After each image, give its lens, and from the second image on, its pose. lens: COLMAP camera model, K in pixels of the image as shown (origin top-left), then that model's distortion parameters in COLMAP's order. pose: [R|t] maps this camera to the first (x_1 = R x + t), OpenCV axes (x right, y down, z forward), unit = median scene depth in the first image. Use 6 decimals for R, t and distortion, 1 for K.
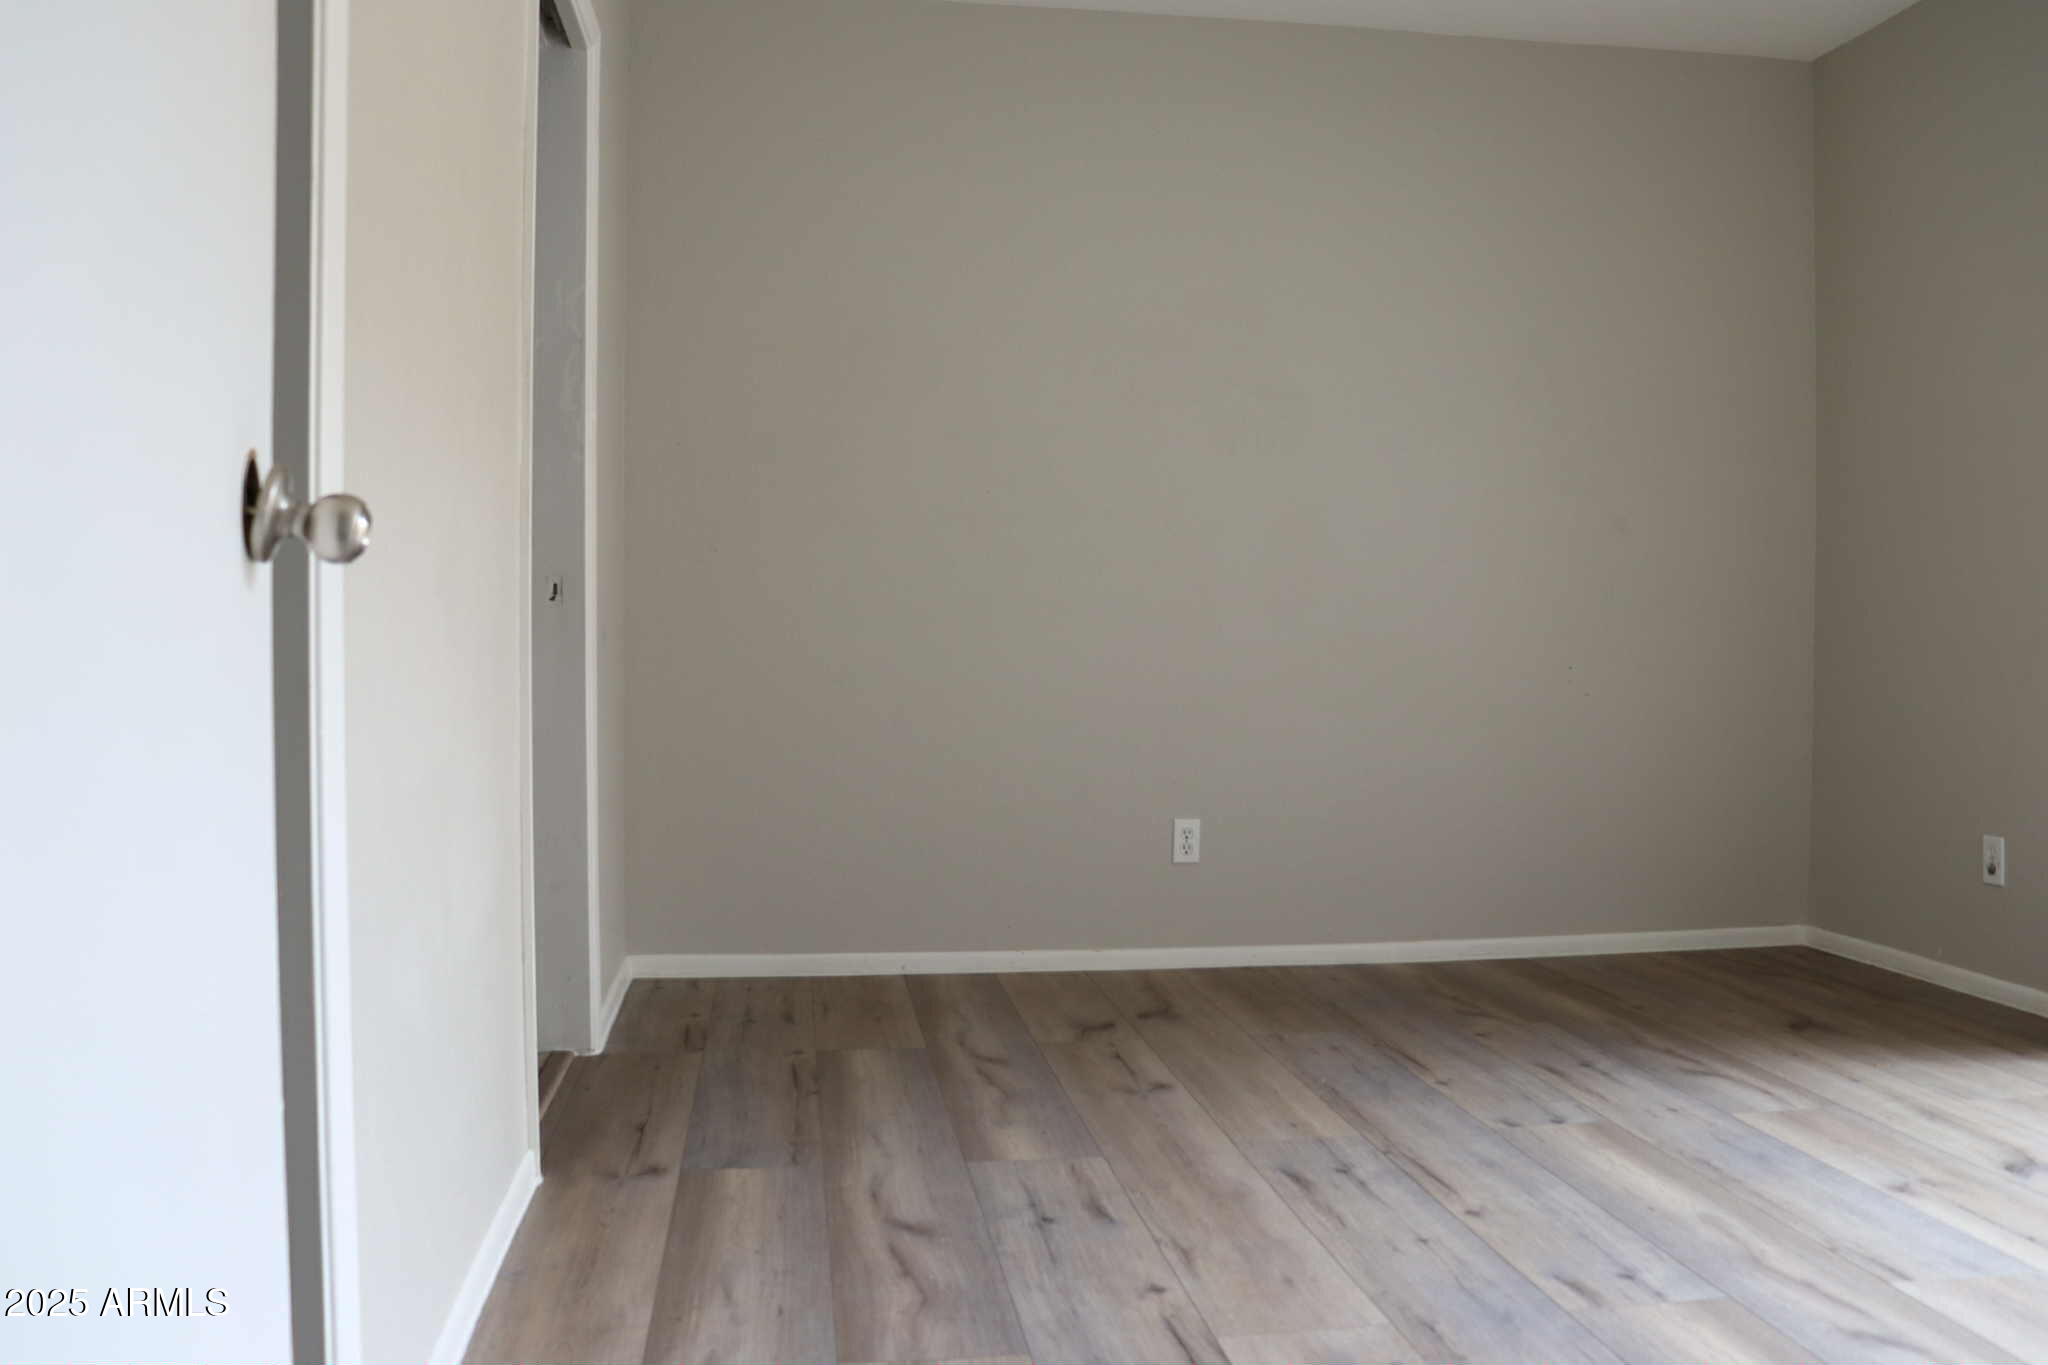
lens RADIAL K [[1716.2, 0, 1018.7], [0, 1716.2, 673.4], [0, 0, 1]] dist [-0.168260, 0.147788]
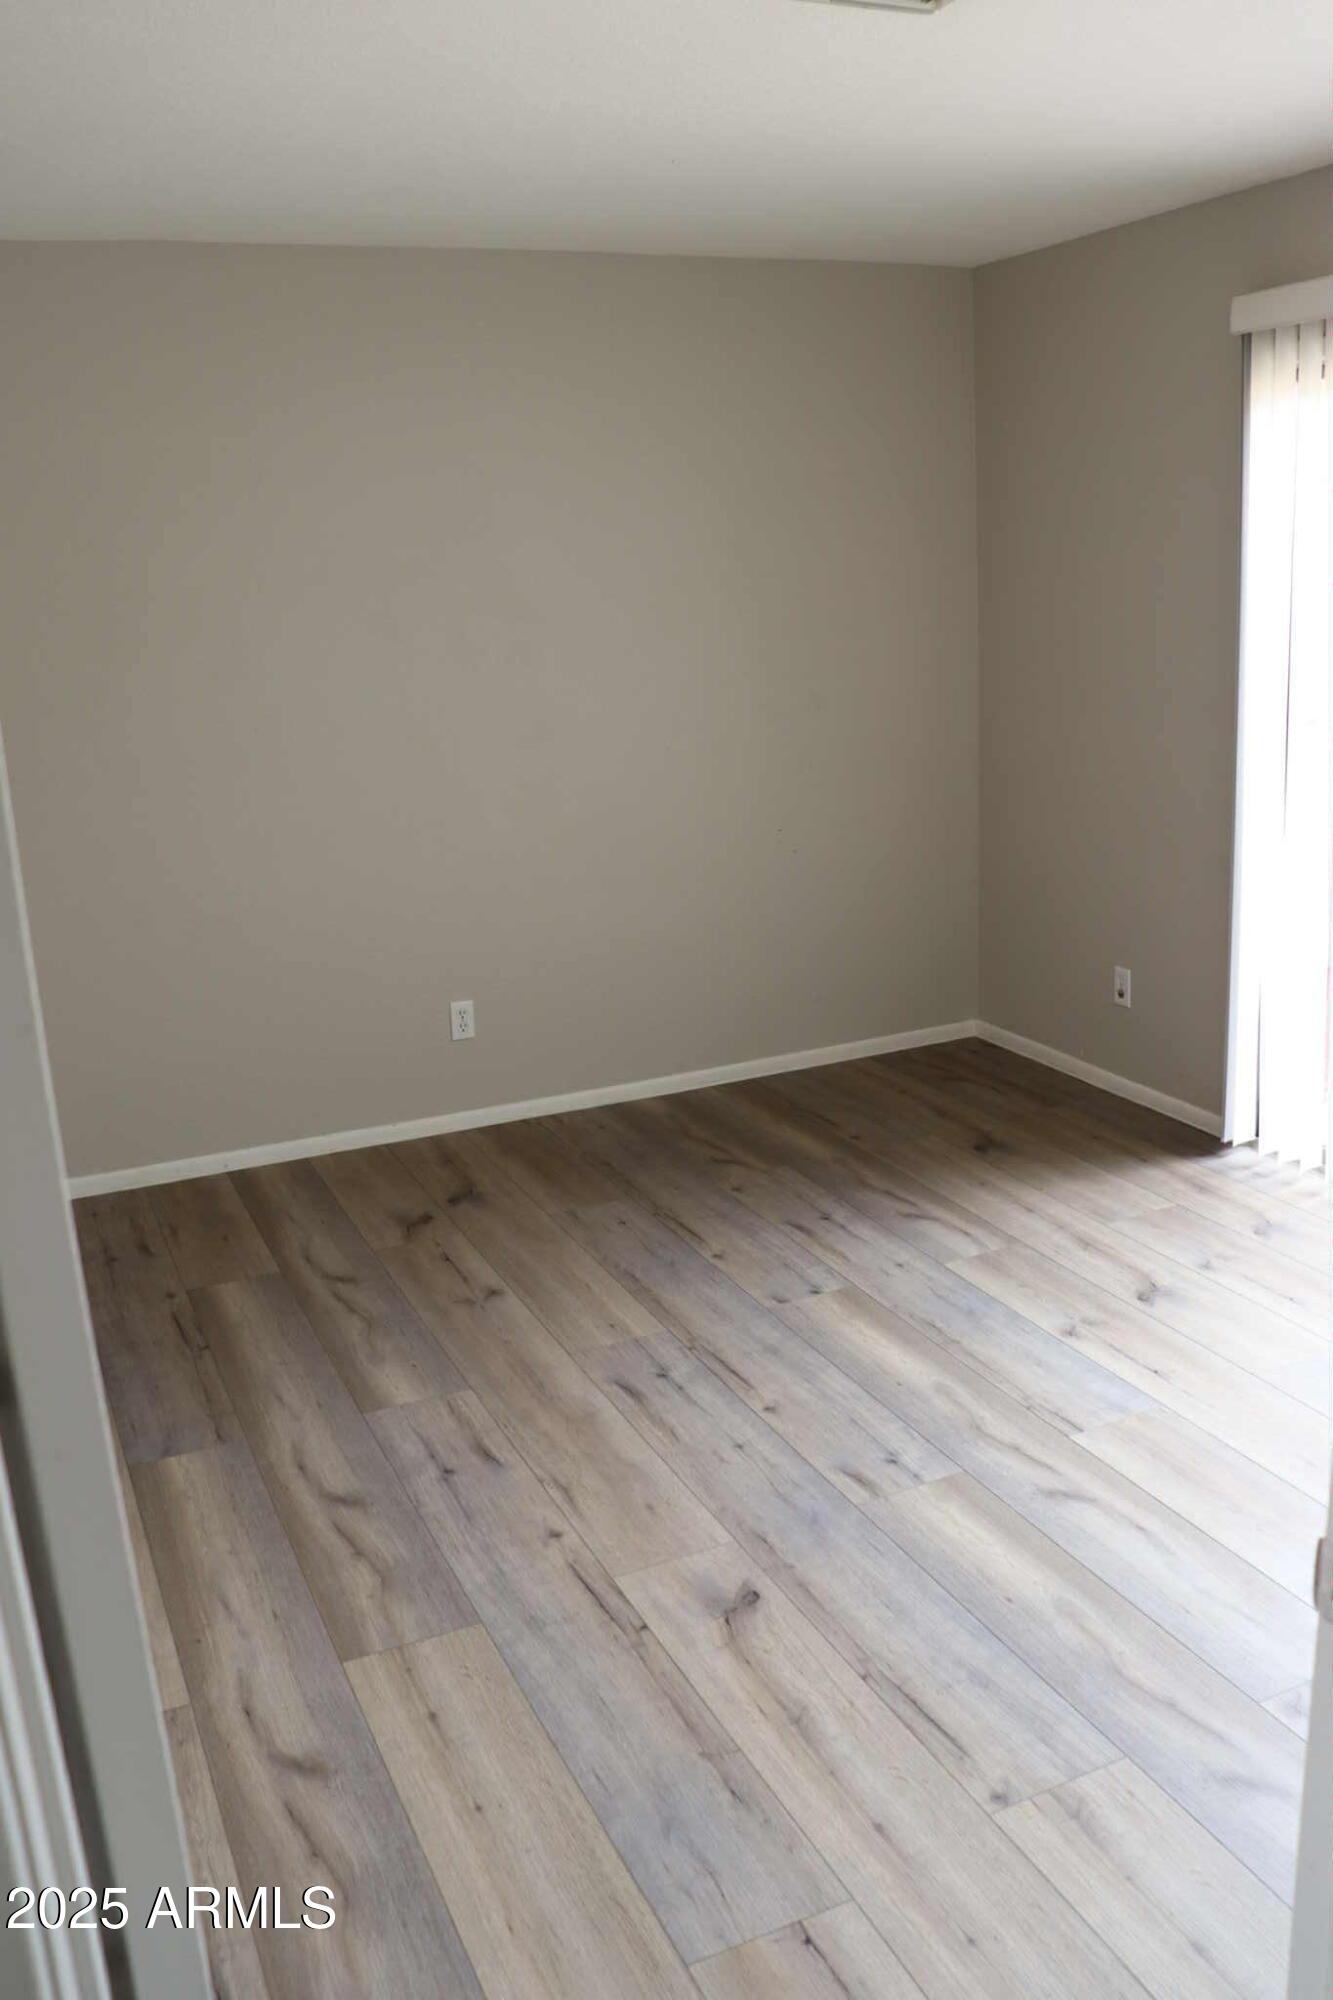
lens RADIAL K [[1676.0, 0, 669.6], [0, 1676.0, 999.5], [0, 0, 1]] dist [-0.168260, 0.147788]
pose [[0.956763, -0.117074, 0.266267, -0.094058], [0.052296, 0.969741, 0.238469, -0.254085], [-0.286128, -0.214234, 0.933935, -0.101526]]
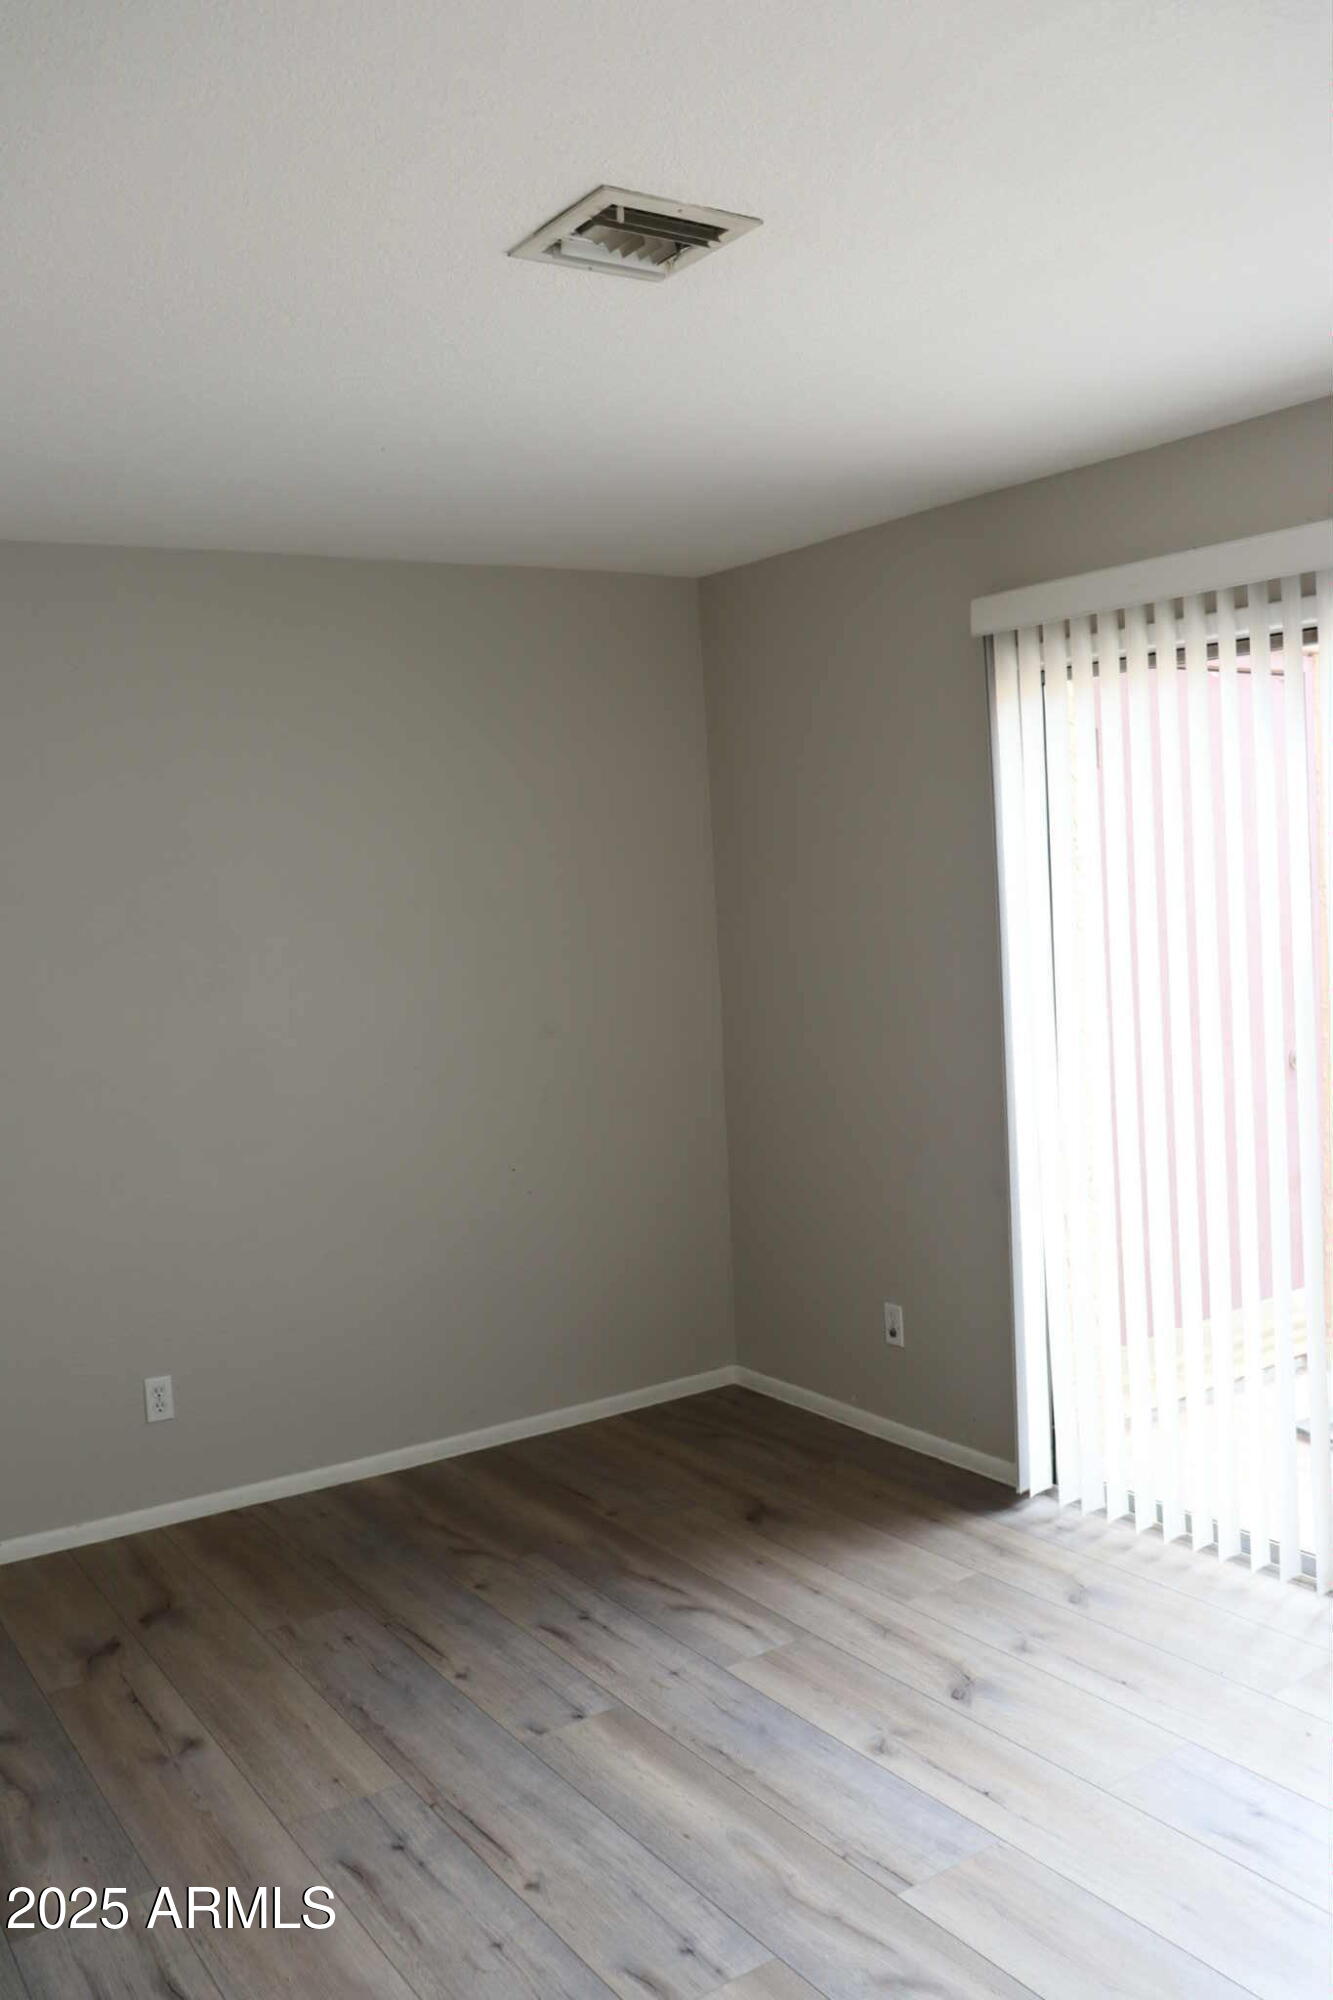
lens RADIAL K [[1676.0, 0, 667.0], [0, 1676.0, 969.1], [0, 0, 1]] dist [-0.168260, 0.147788]
pose [[0.897319, -0.075342, 0.434904, -0.045547], [0.063875, 0.997117, 0.040948, -0.250083], [-0.436736, -0.008963, 0.899545, 0.037651]]
